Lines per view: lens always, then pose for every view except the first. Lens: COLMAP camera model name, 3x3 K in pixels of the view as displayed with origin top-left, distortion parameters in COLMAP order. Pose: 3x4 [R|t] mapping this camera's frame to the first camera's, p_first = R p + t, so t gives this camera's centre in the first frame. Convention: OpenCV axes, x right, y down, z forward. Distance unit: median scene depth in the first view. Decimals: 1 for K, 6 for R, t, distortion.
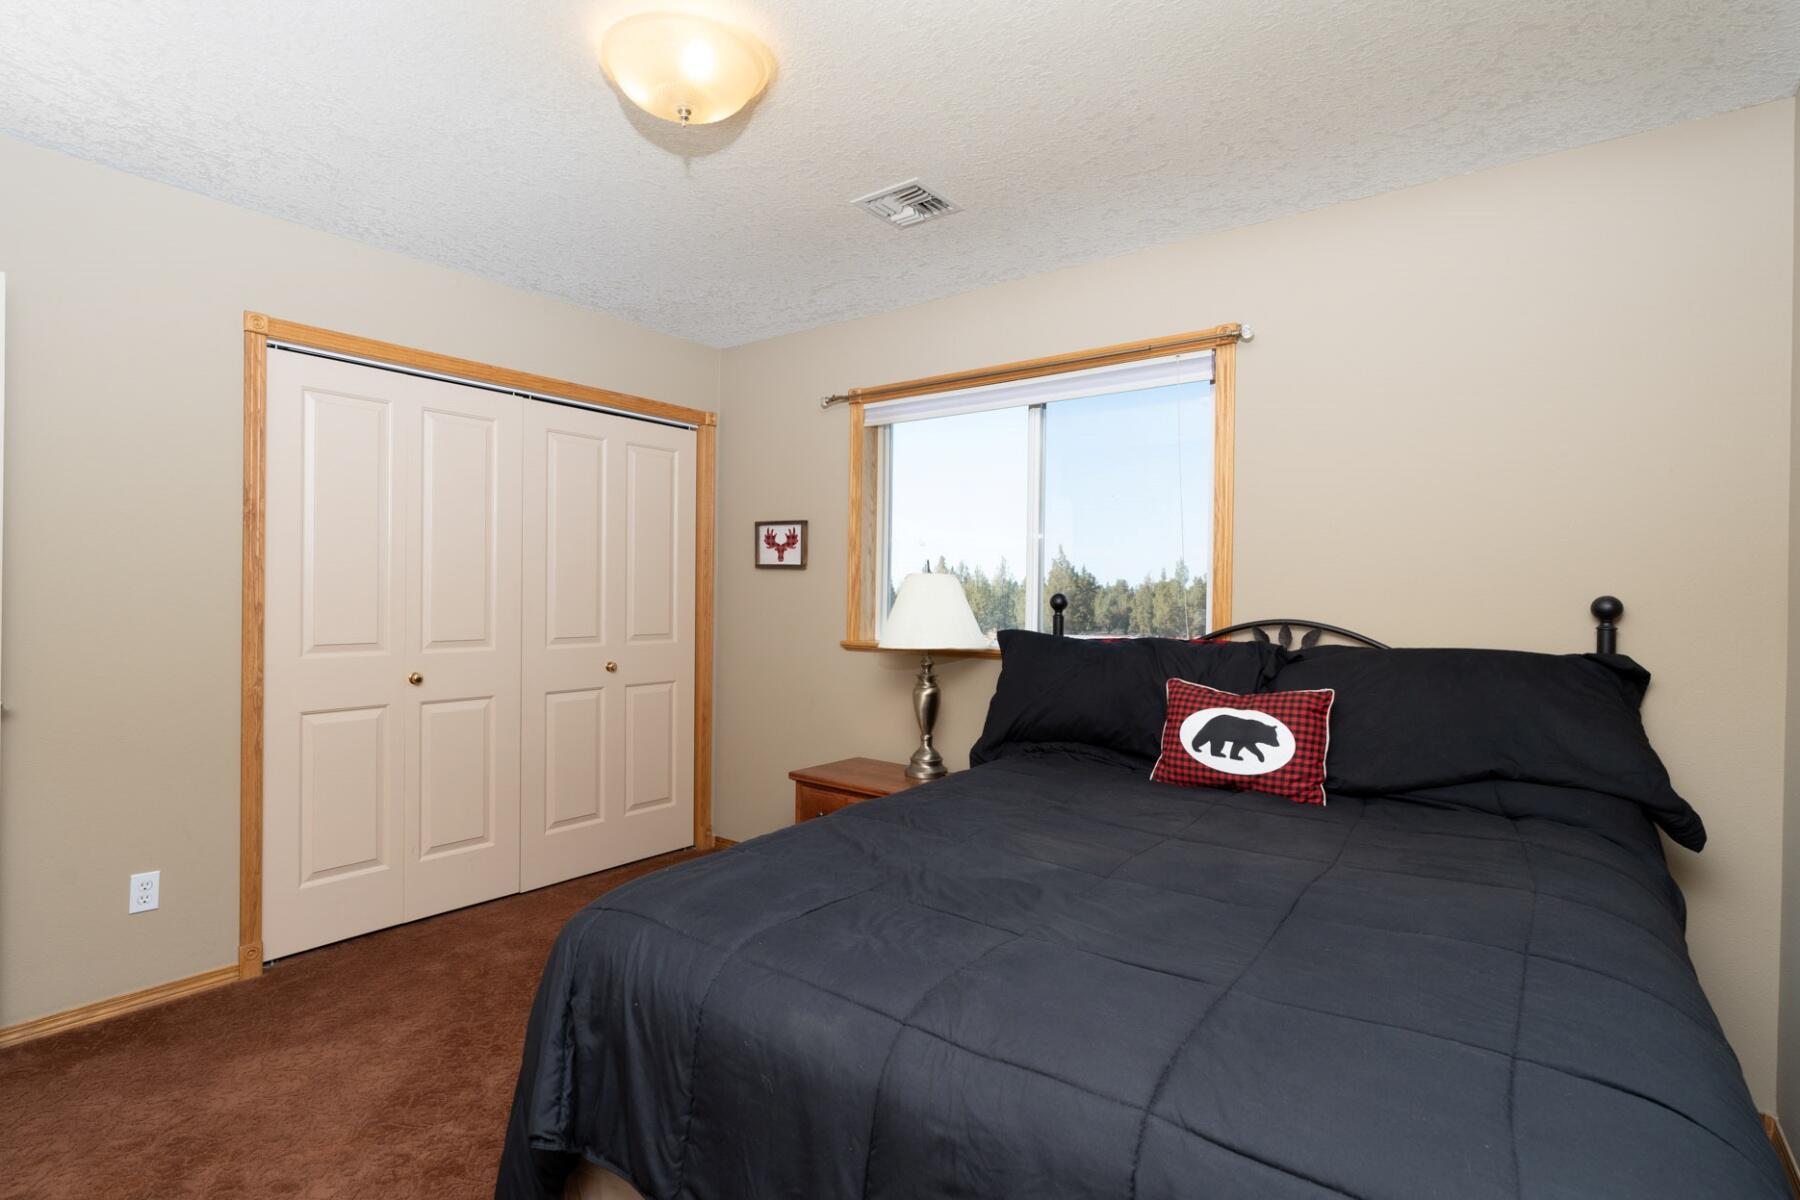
lens RADIAL K [[885.5, 0, 887.6], [0, 885.5, 594.3], [0, 0, 1]] dist [-0.003180, -0.000148]
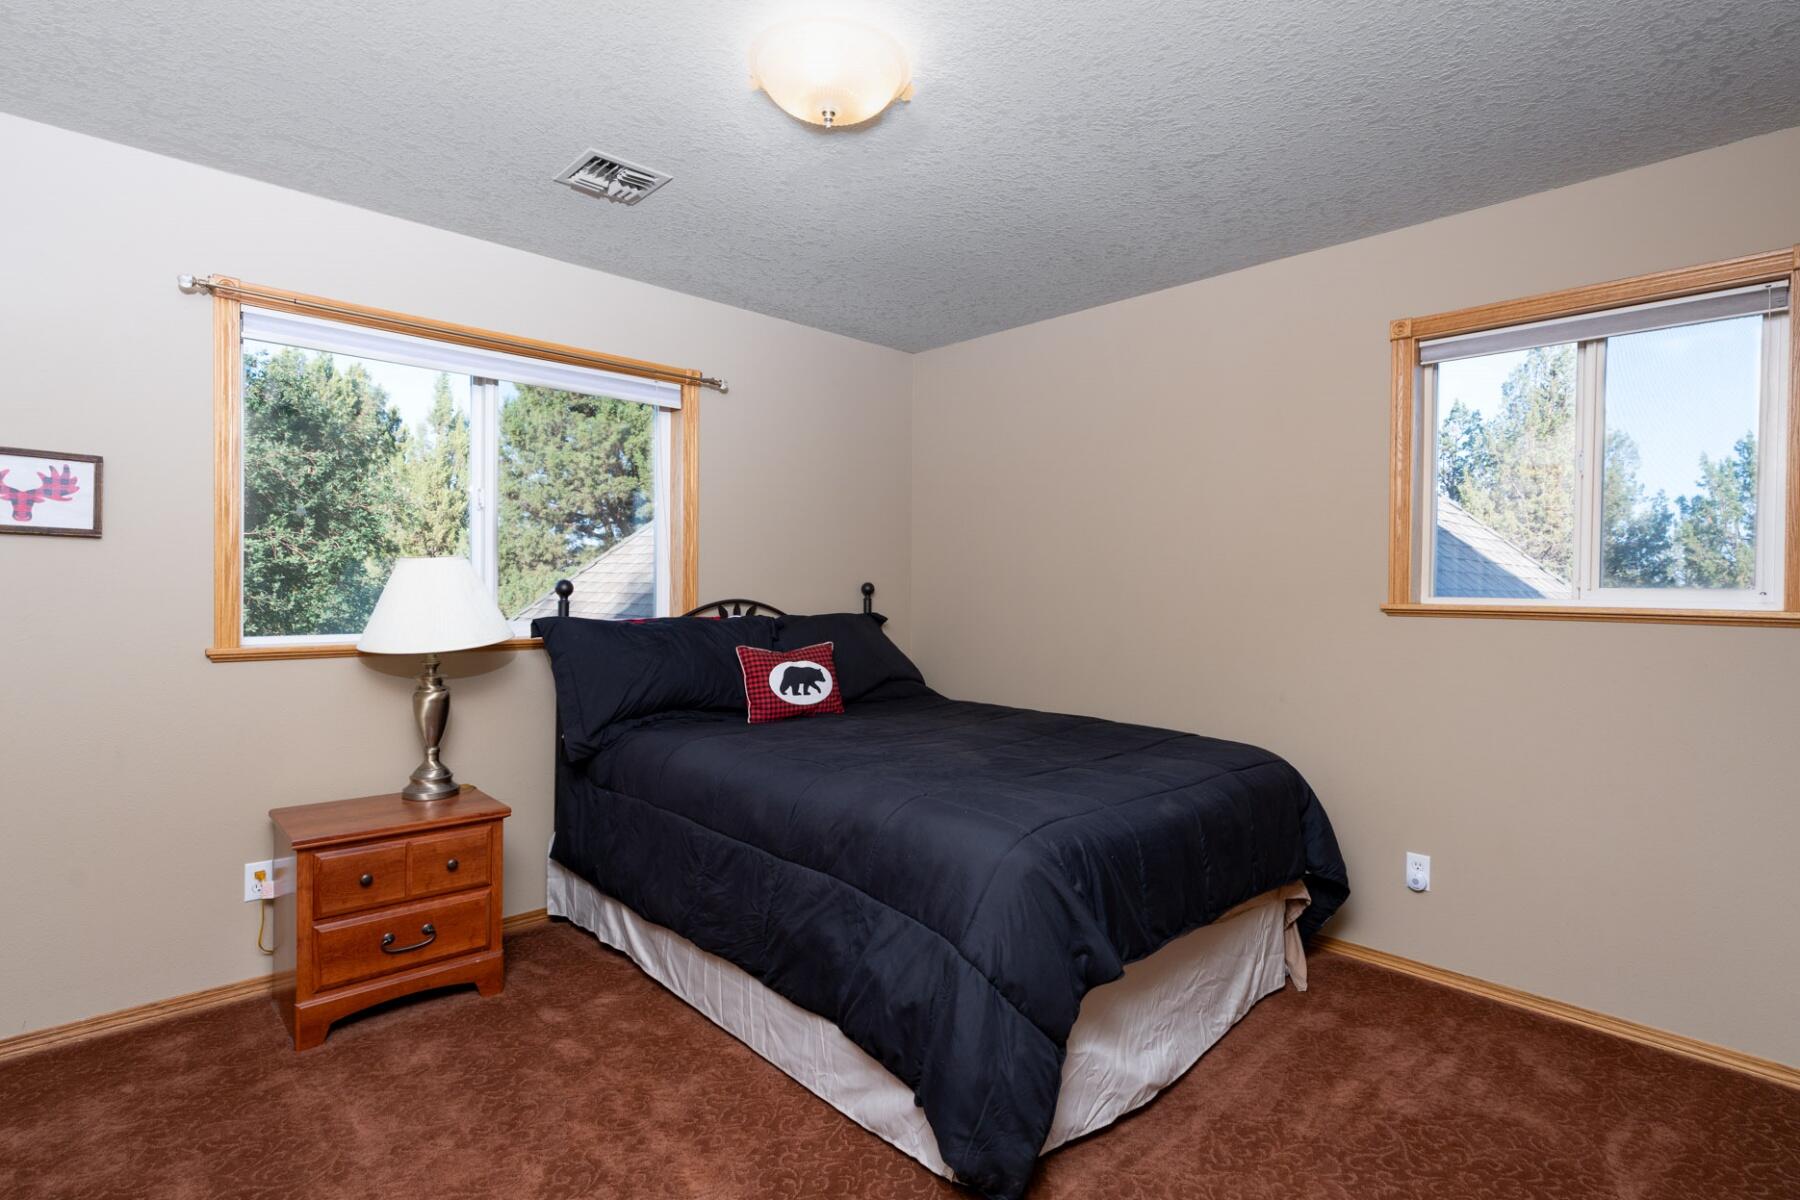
lens RADIAL K [[885.5, 0, 887.6], [0, 885.5, 594.3], [0, 0, 1]] dist [-0.003180, -0.000148]
pose [[0.163155, -0.018794, 0.986422, -0.858477], [-0.007700, 0.999764, 0.020322, -0.008777], [-0.986570, -0.010911, 0.162971, 0.528154]]
